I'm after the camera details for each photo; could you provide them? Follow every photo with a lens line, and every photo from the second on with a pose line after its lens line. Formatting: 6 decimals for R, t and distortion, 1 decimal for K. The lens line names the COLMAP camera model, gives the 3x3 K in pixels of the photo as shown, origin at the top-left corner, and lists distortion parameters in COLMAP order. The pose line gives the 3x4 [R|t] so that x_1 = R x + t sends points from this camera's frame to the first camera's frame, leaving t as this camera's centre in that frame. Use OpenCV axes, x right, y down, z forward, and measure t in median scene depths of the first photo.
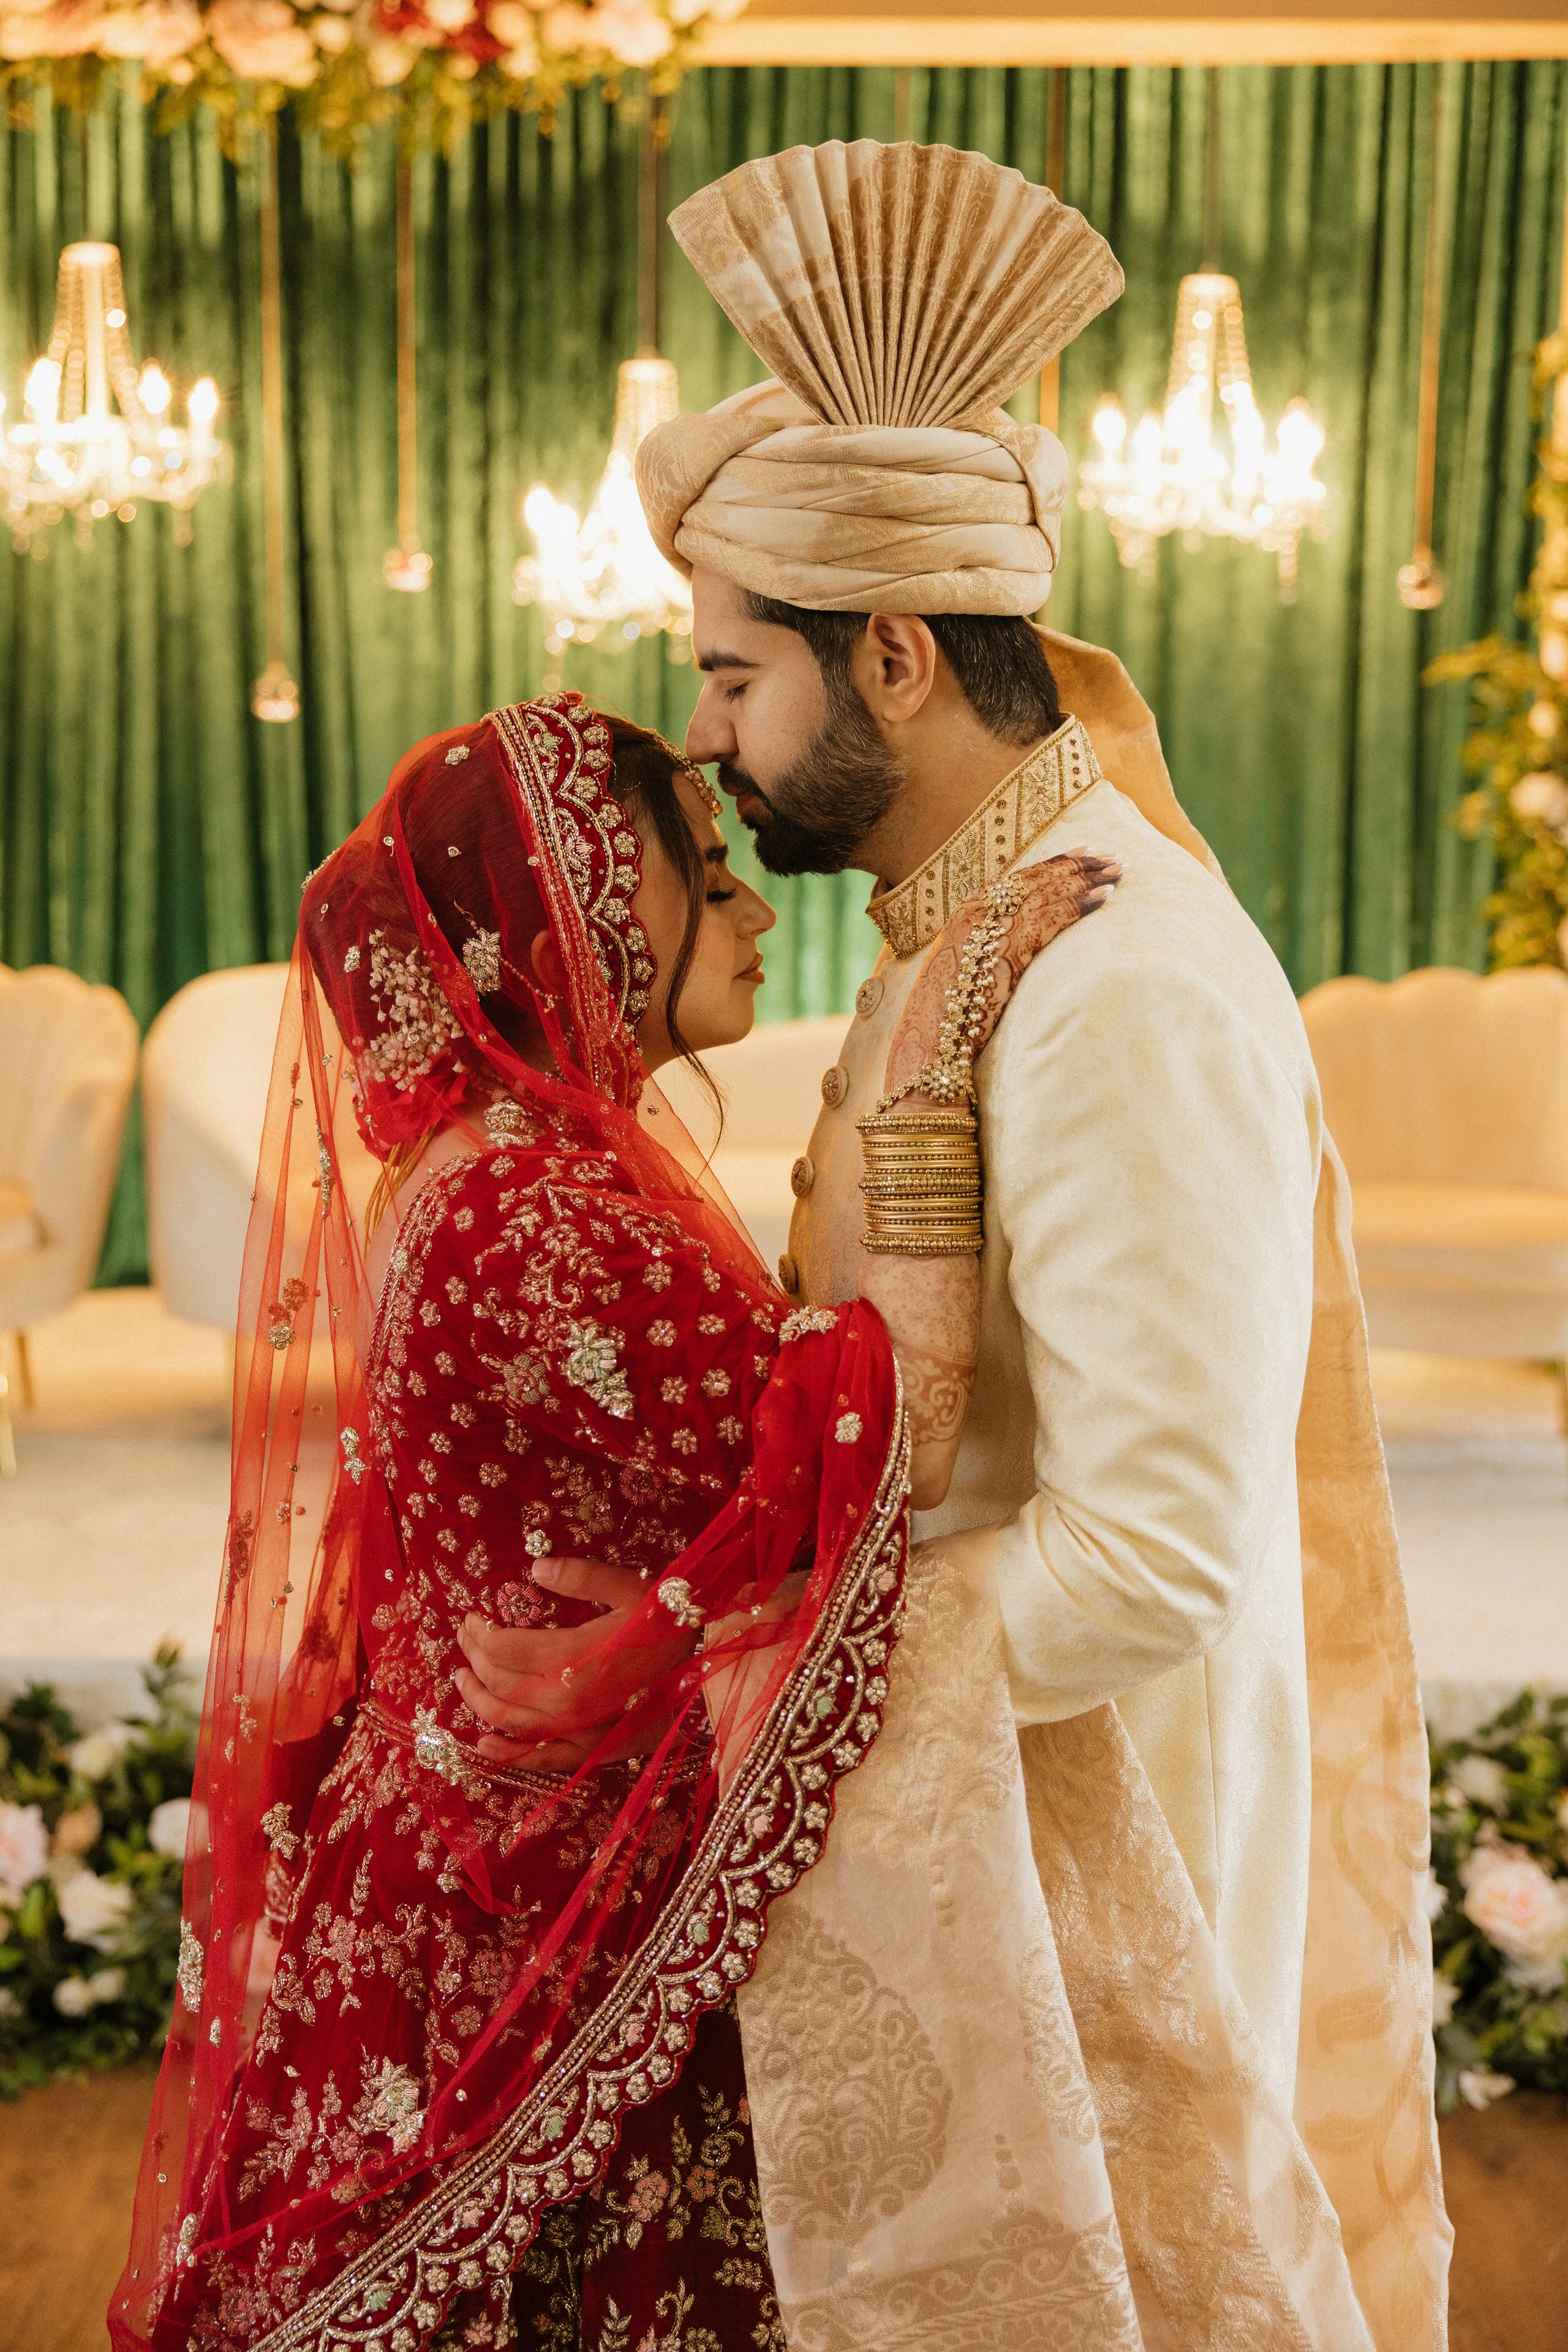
lens RADIAL K [[2917.5, 0, 784.0], [0, 2917.5, 1176.0], [0, 0, 1]] dist [0.001254, 0.029021]
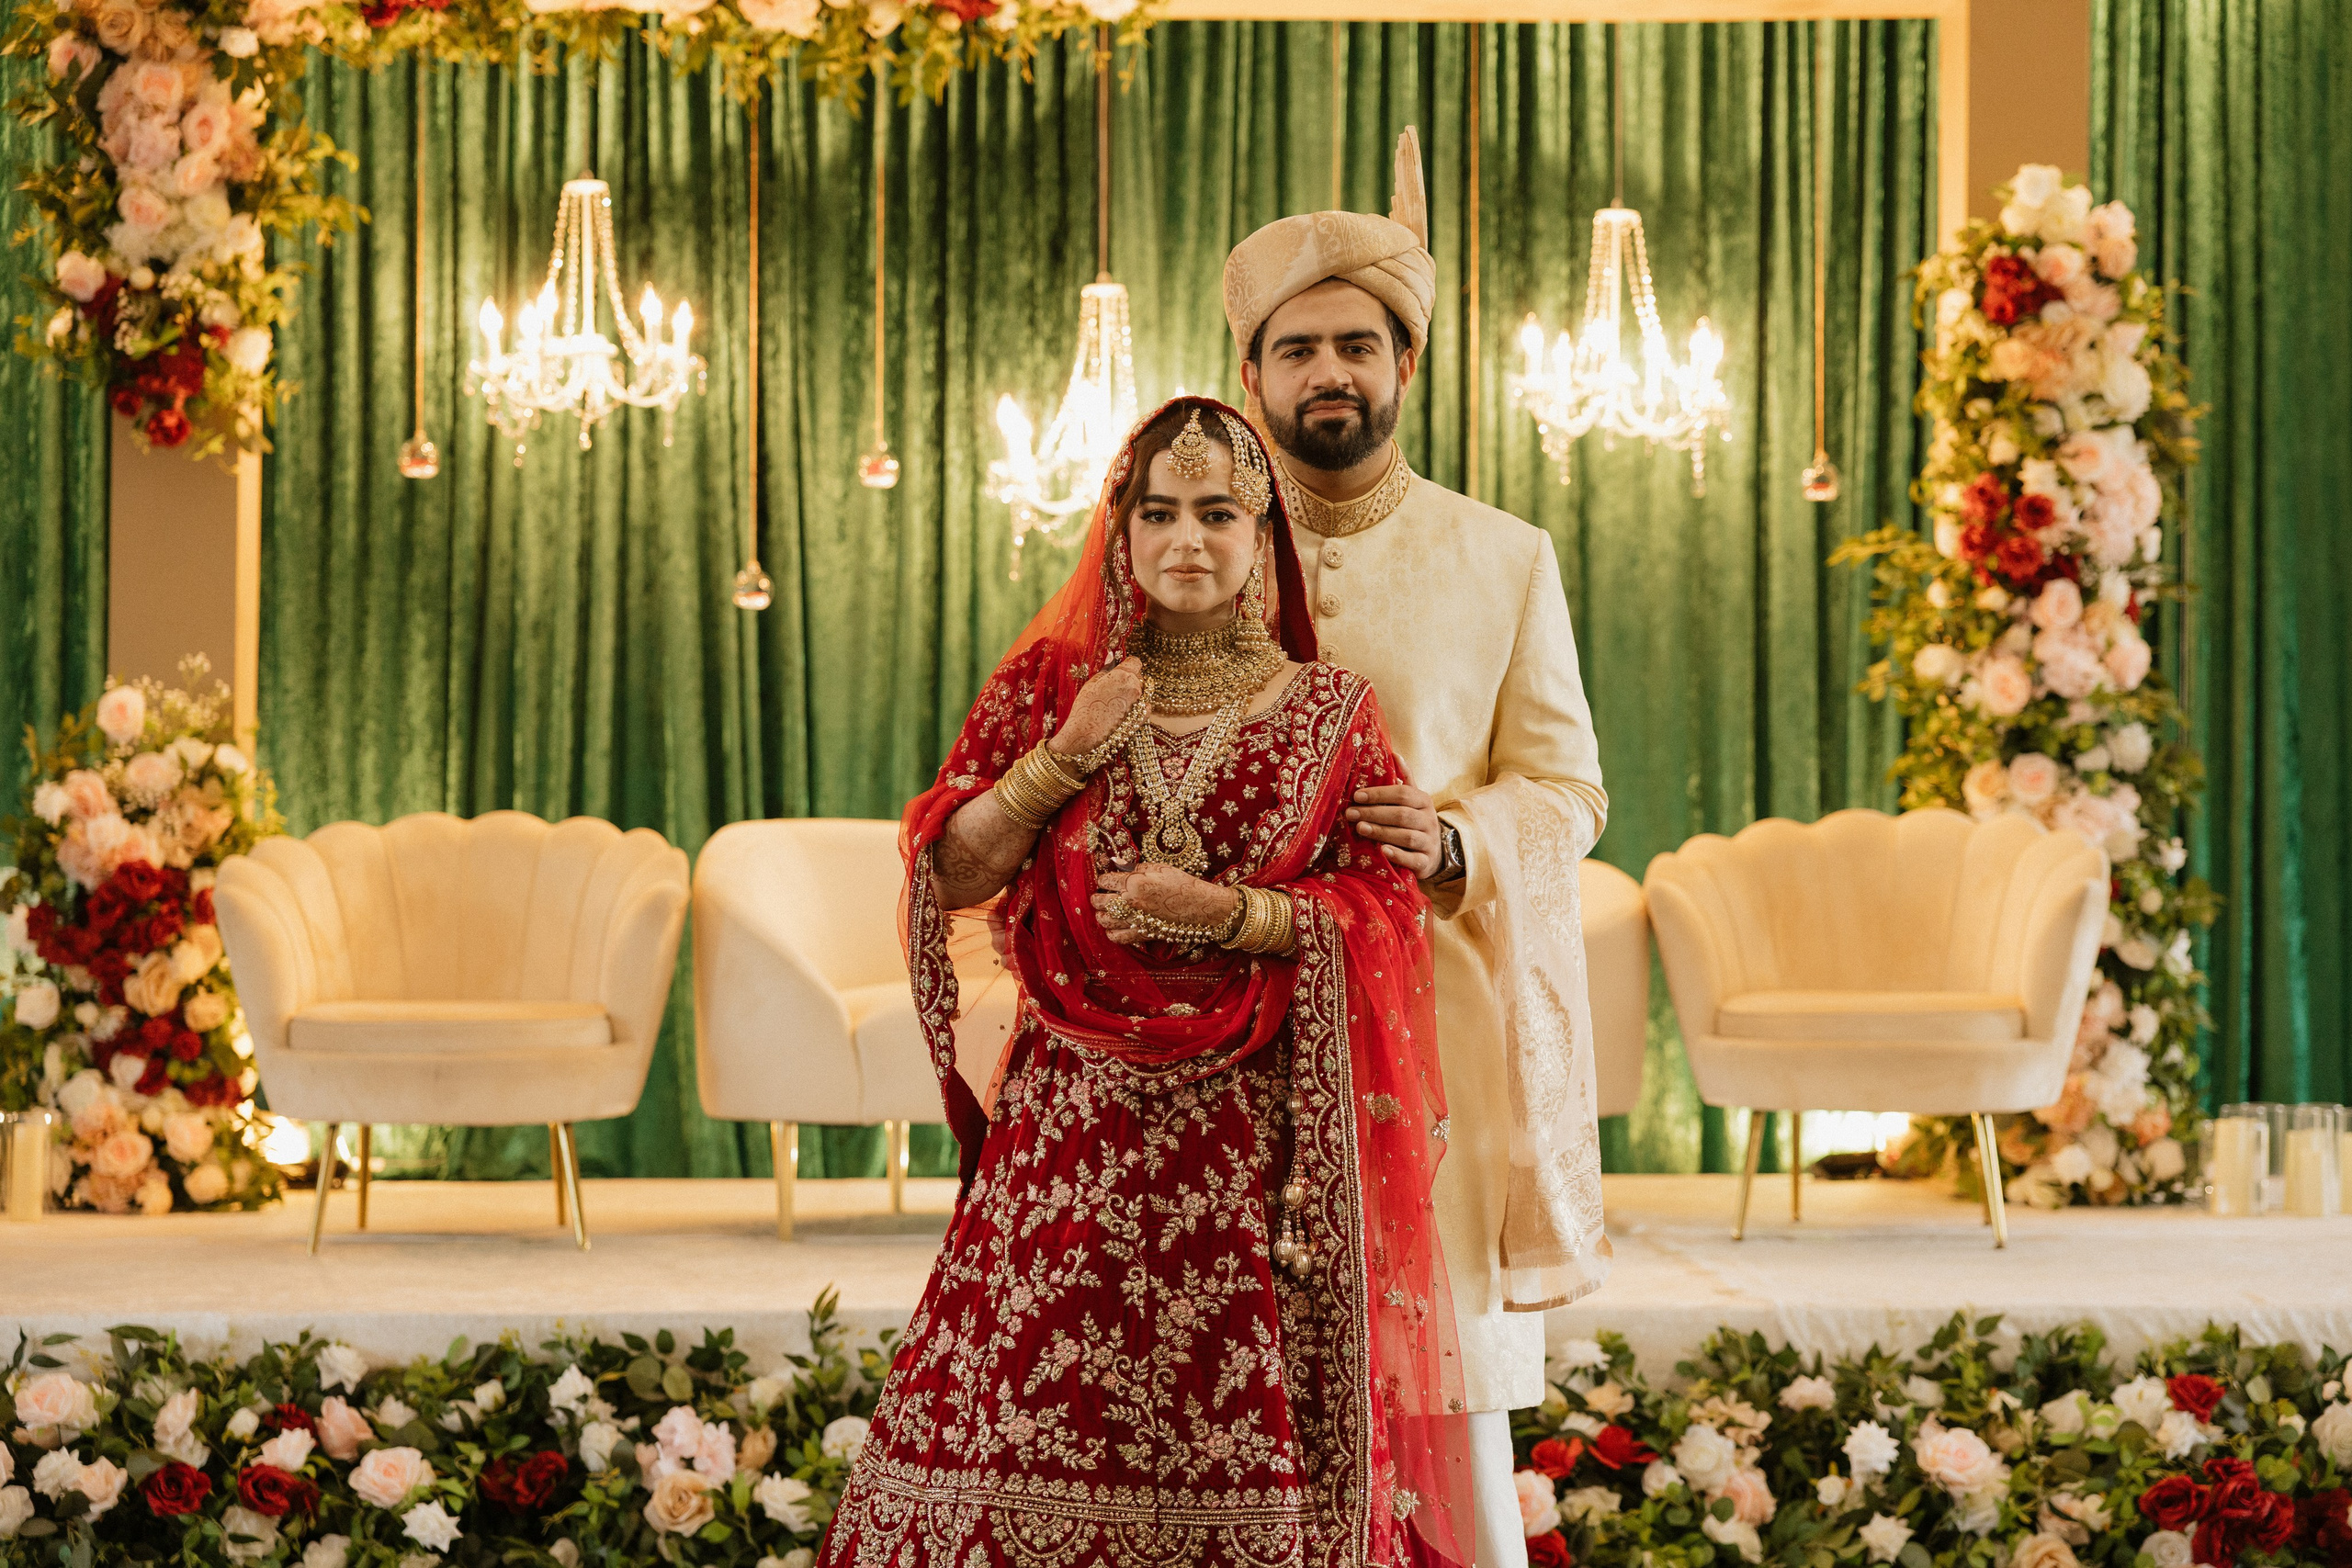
lens RADIAL K [[3871.6, 0, 1176.0], [0, 3871.6, 784.0], [0, 0, 1]] dist [-0.012468, 0.021568]
pose [[0.998557, -0.006562, 0.053300, -0.094206], [0.015137, 0.986656, -0.162111, 0.131910], [-0.051525, 0.162684, 0.985332, -0.369530]]
